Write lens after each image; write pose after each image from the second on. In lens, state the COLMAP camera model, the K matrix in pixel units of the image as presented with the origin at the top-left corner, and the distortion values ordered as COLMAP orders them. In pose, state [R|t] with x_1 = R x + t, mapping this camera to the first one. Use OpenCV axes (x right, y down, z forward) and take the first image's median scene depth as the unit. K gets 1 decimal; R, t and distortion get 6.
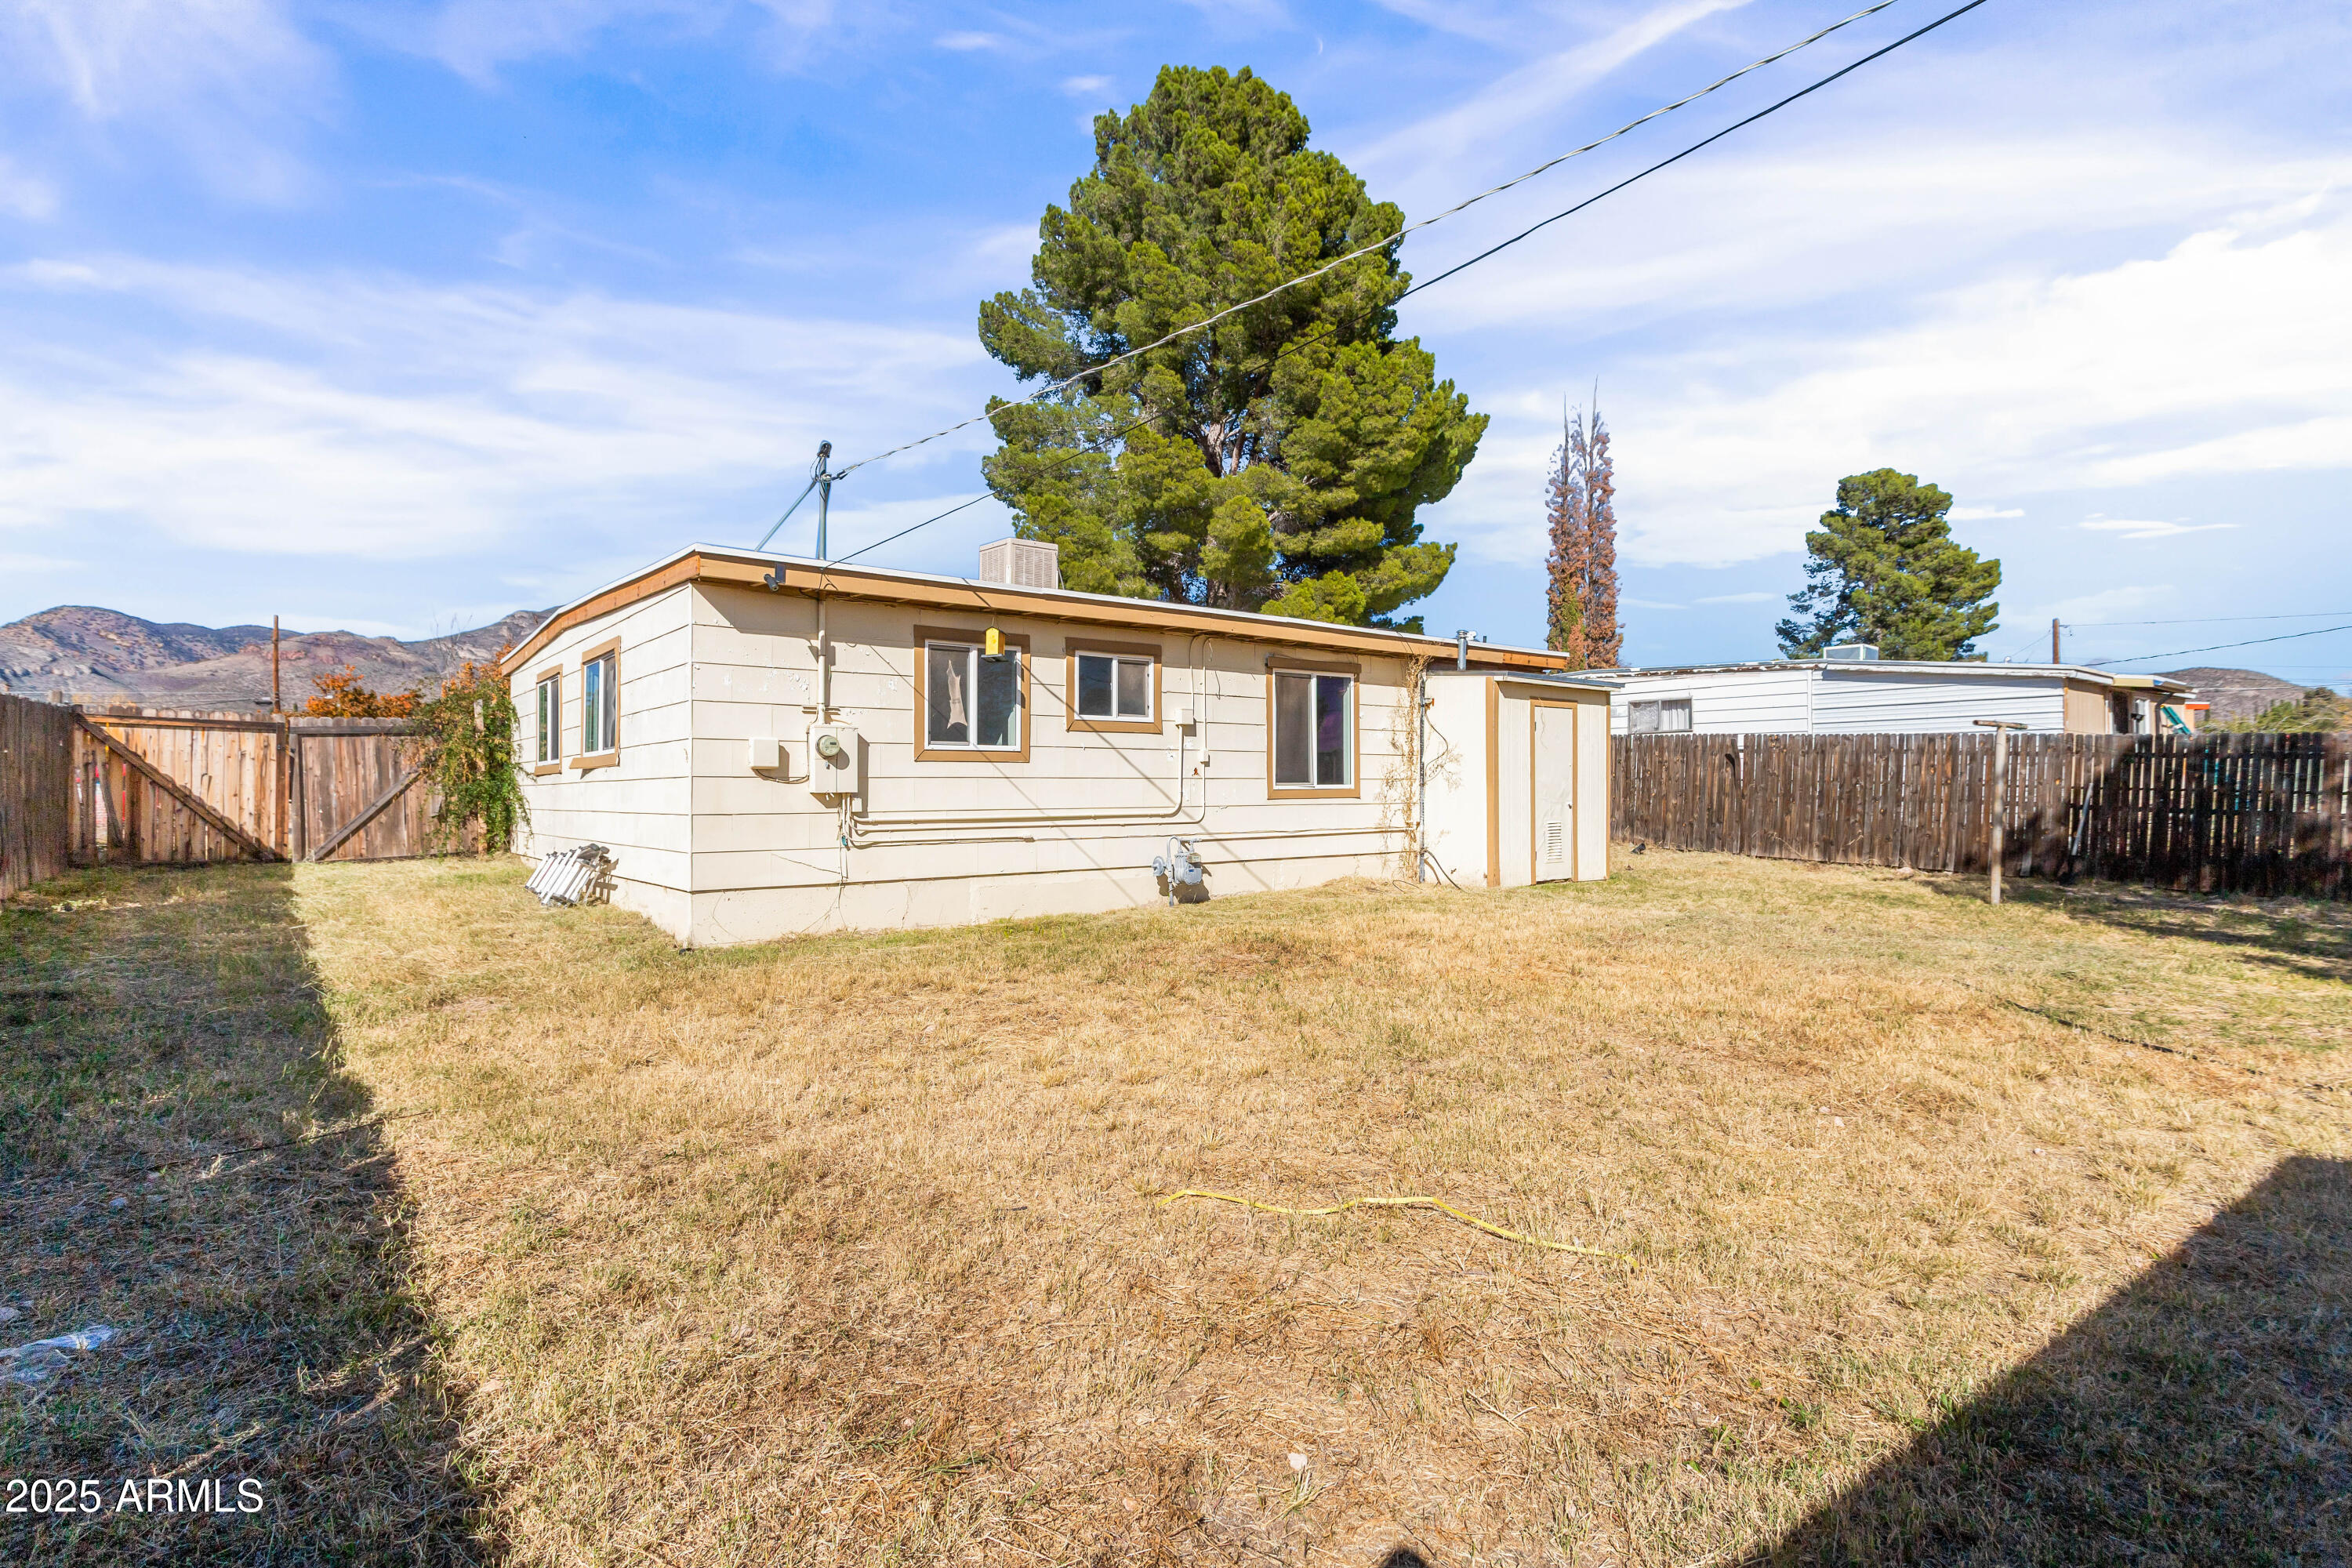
lens RADIAL K [[1165.7, 0, 1180.8], [0, 1165.7, 788.7], [0, 0, 1]] dist [0.026535, 0.000358]
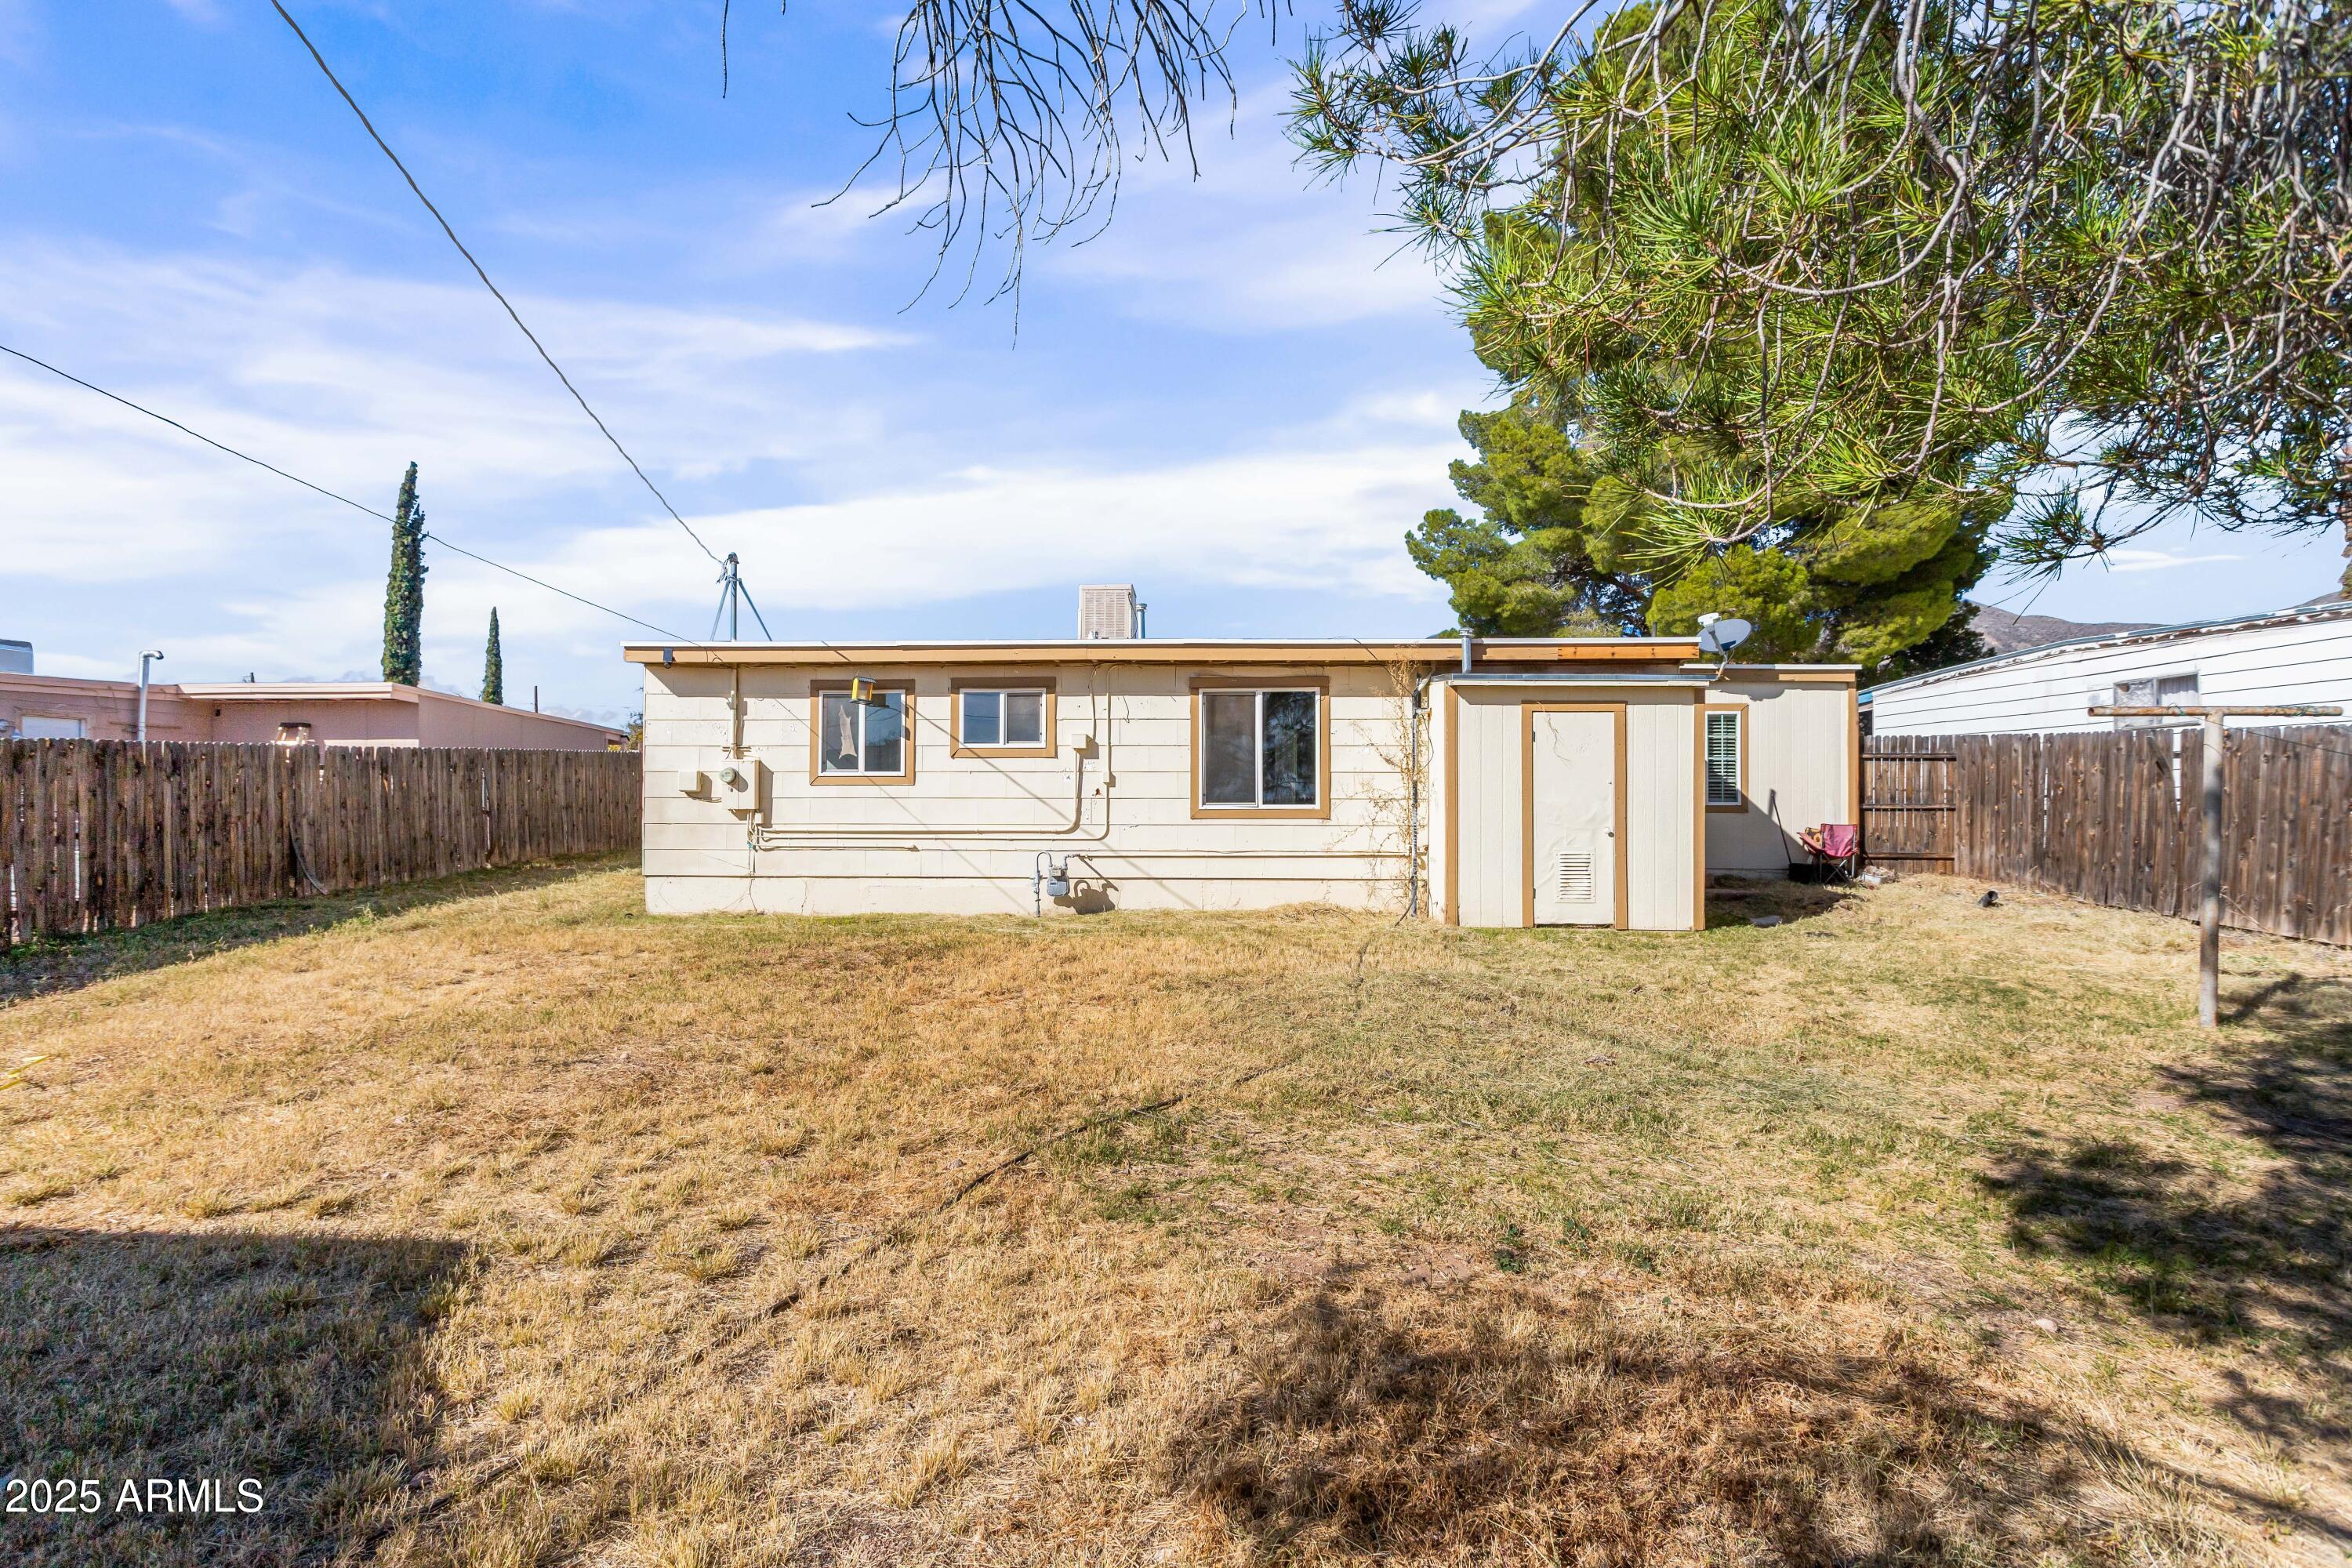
lens RADIAL K [[1165.7, 0, 1180.8], [0, 1165.7, 788.7], [0, 0, 1]] dist [0.026535, 0.000358]
pose [[0.751821, -0.000451, -0.659368, 0.825356], [-0.005587, 0.999960, -0.007054, -0.011126], [0.659344, 0.008987, 0.751788, 0.261288]]
